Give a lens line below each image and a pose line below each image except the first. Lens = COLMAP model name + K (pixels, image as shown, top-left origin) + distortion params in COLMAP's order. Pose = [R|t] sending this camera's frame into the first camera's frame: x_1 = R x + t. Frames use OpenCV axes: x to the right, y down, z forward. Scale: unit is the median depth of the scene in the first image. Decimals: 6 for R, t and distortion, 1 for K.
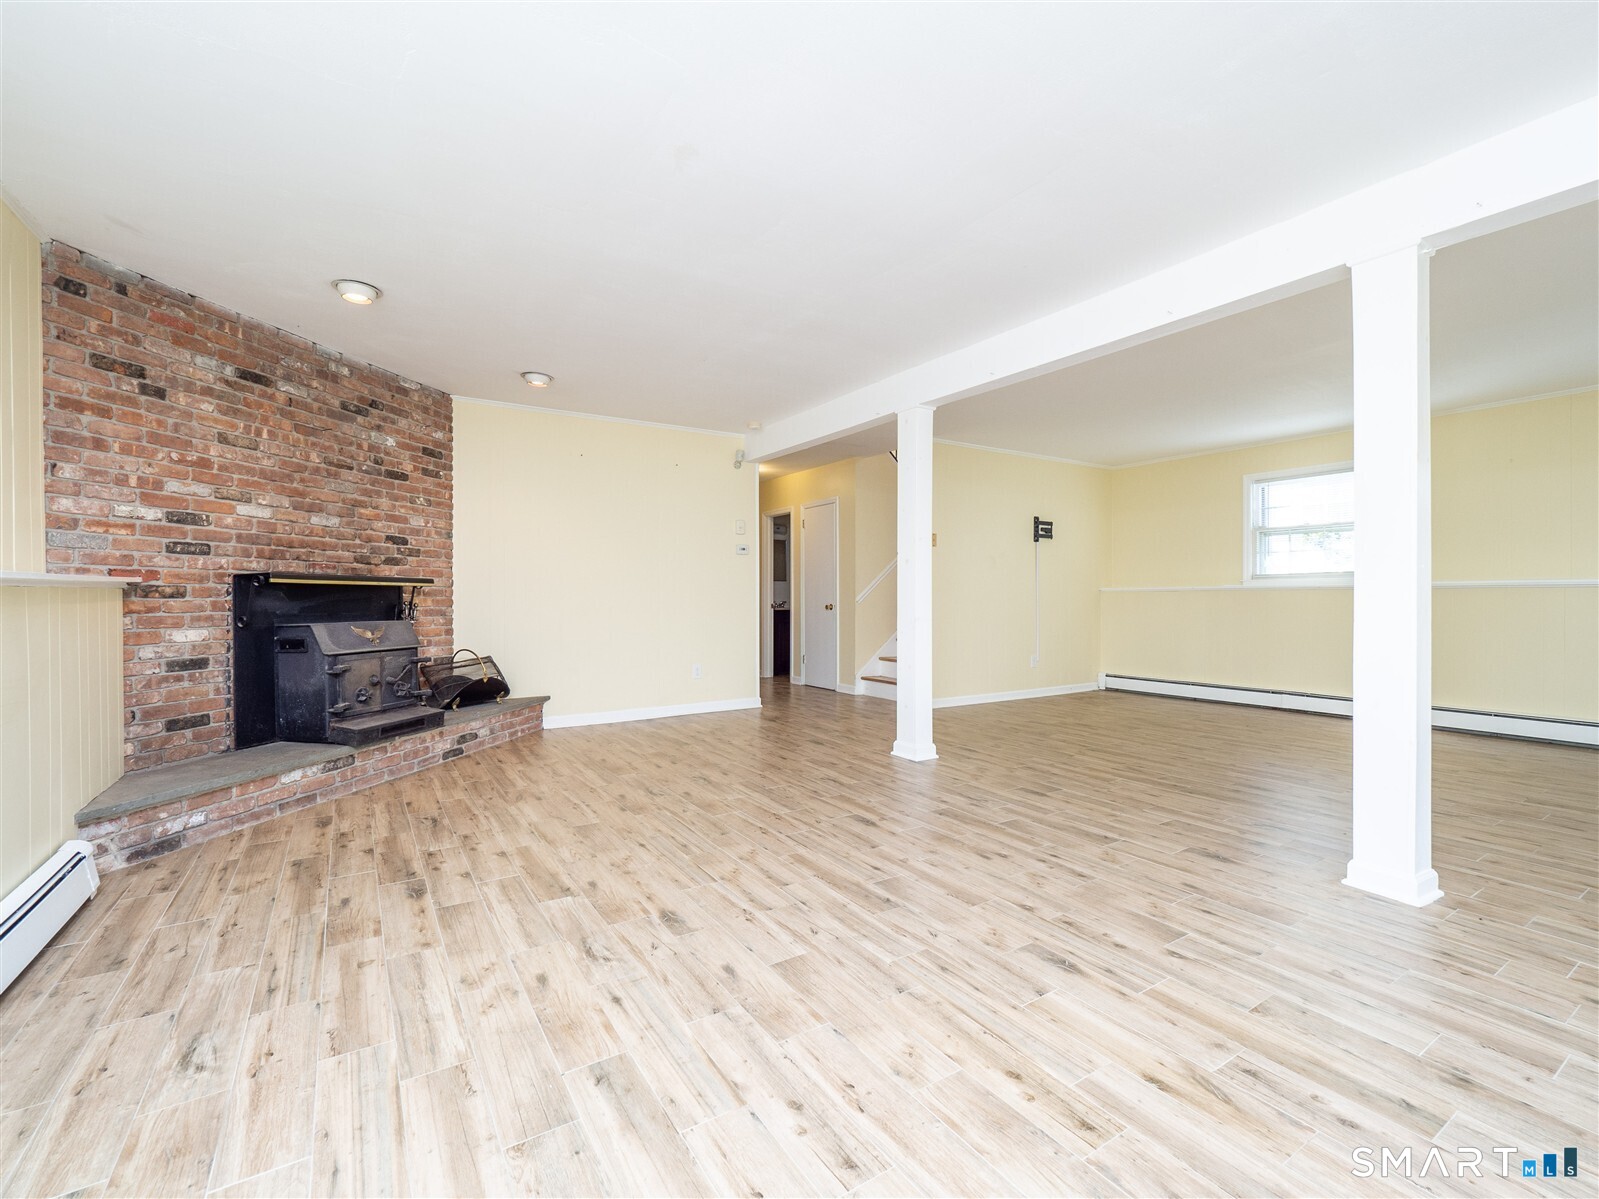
lens RADIAL K [[683.6, 0, 803.1], [0, 683.6, 598.3], [0, 0, 1]] dist [-0.007514, 0.001418]
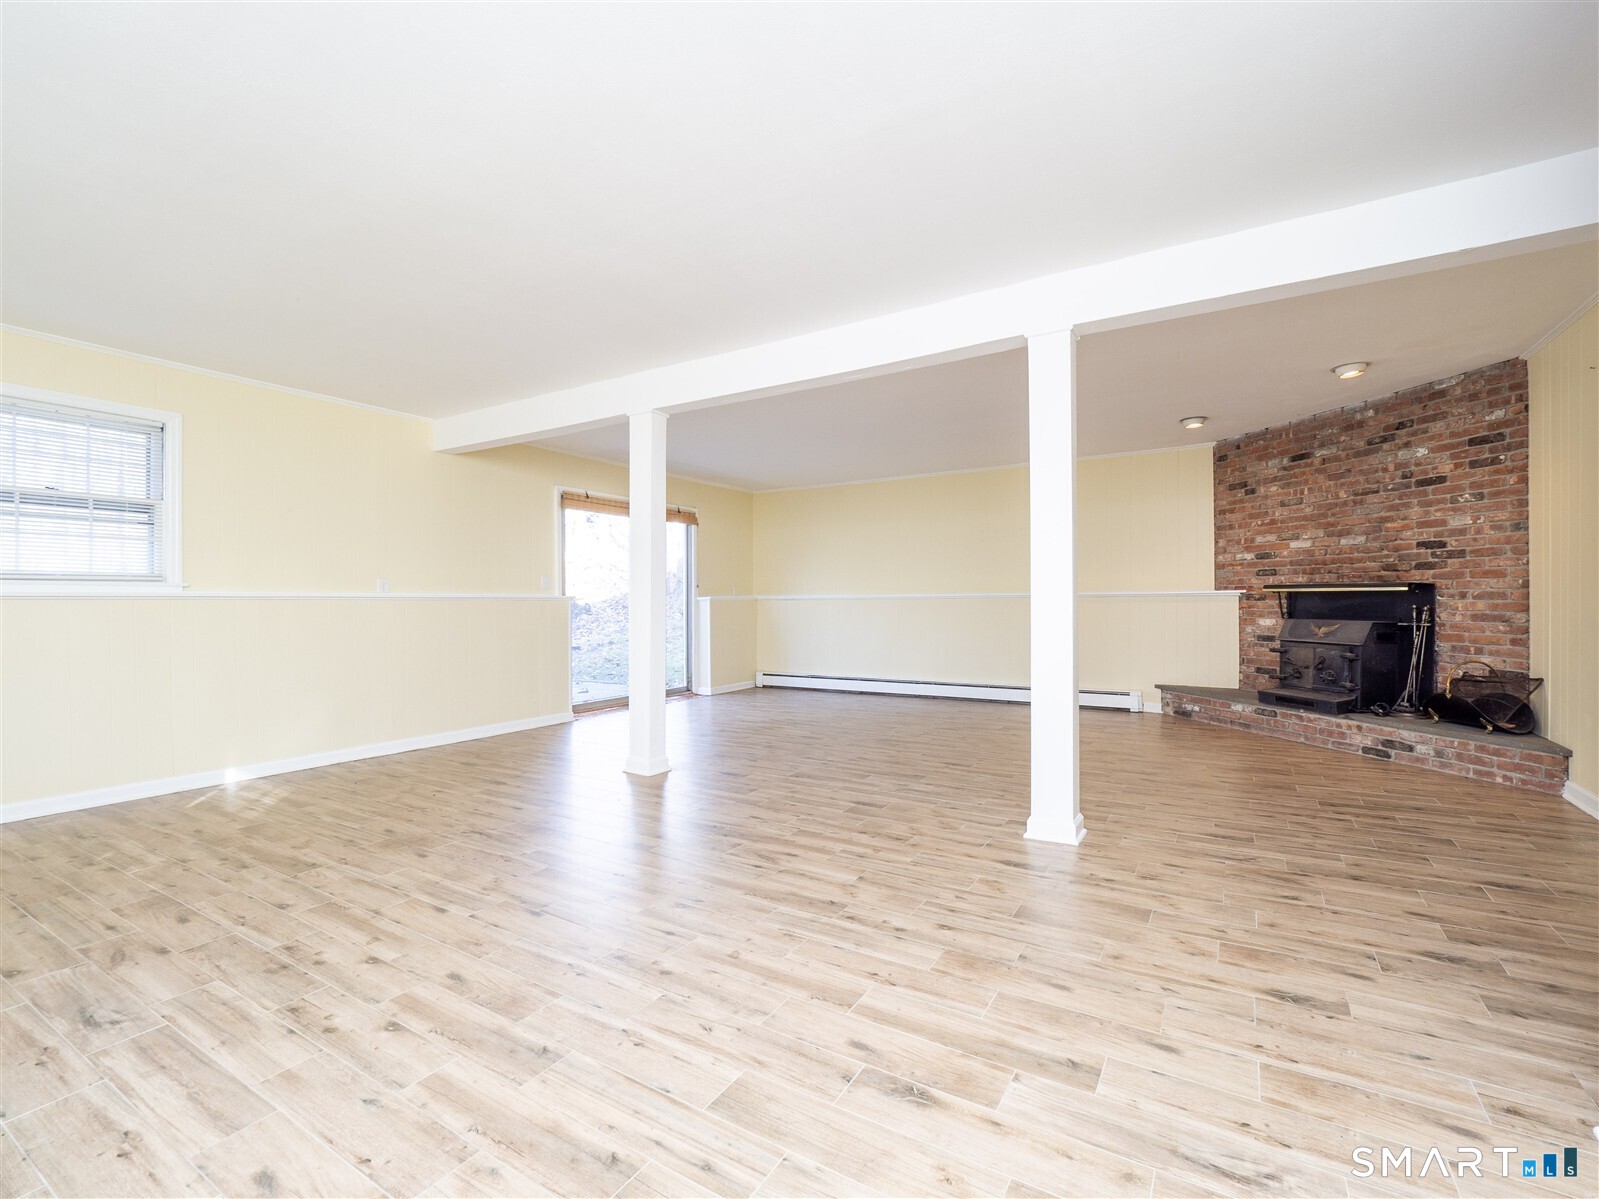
lens RADIAL K [[741.9, 0, 816.2], [0, 741.9, 603.3], [0, 0, 1]] dist [-0.011487, 0.004611]
pose [[-0.893052, 0.006920, -0.449901, 0.948057], [0.003022, 0.999951, 0.009381, -0.014295], [0.449944, 0.007018, -0.893029, 2.062794]]
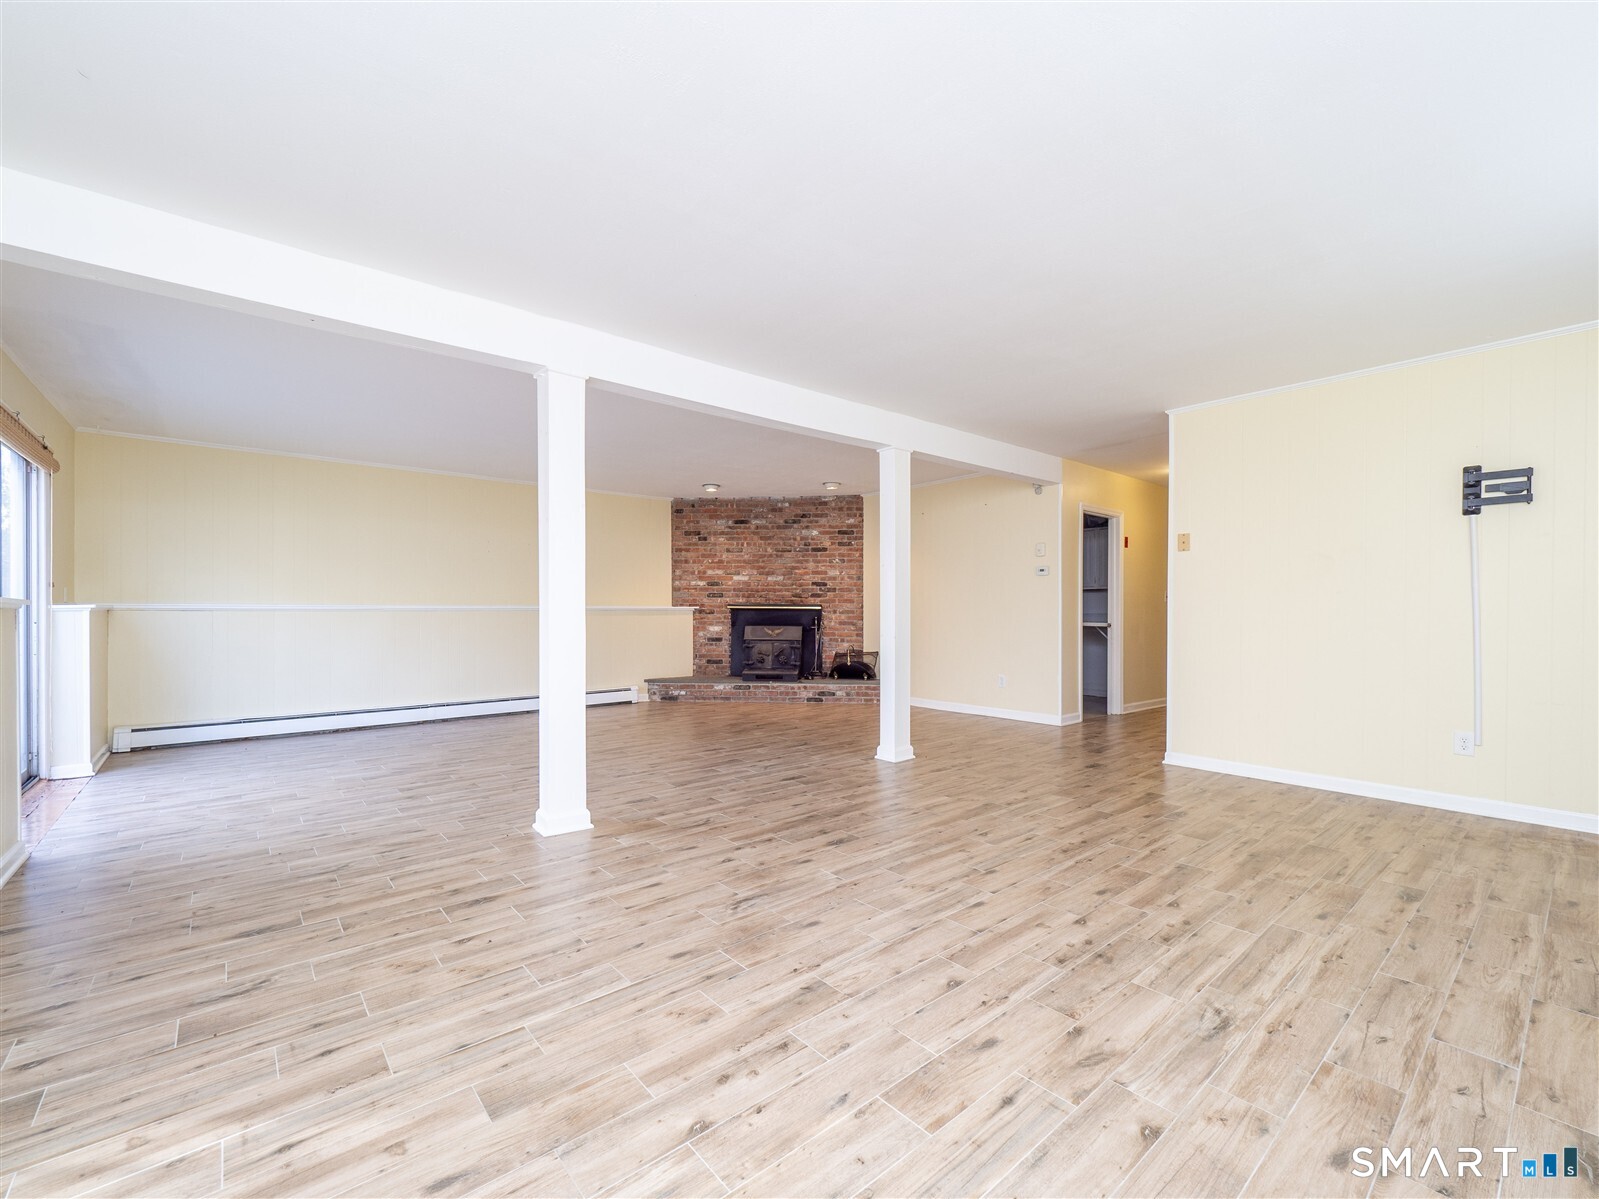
lens RADIAL K [[683.6, 0, 828.7], [0, 683.6, 614.7], [0, 0, 1]] dist [-0.007514, 0.001418]
pose [[0.173985, 0.004712, -0.984737, 1.658233], [-0.007028, 0.999969, 0.003543, -0.010129], [0.984723, 0.006304, 0.174013, 0.916199]]
